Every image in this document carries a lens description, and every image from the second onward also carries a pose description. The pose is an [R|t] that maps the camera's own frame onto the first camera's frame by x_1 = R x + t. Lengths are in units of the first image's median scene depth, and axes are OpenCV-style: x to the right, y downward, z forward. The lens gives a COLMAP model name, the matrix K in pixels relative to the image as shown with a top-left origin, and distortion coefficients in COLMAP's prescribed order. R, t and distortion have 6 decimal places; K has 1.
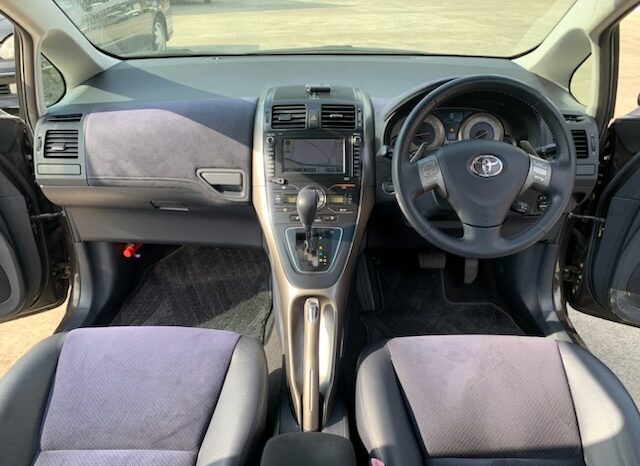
lens RADIAL K [[486.9, 0, 319.3], [0, 486.9, 232.8], [0, 0, 1]] dist [0.020490, -0.010725]
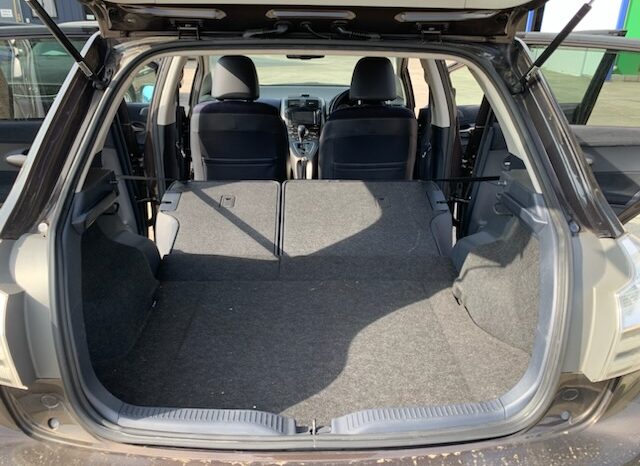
lens RADIAL K [[486.9, 0, 321.4], [0, 486.9, 233.8], [0, 0, 1]] dist [0.020490, -0.010725]
pose [[0.999111, -0.010952, 0.040711, -0.027927], [0.016231, 0.991158, -0.131691, 0.825864], [-0.038909, 0.132235, 0.990454, -1.571399]]
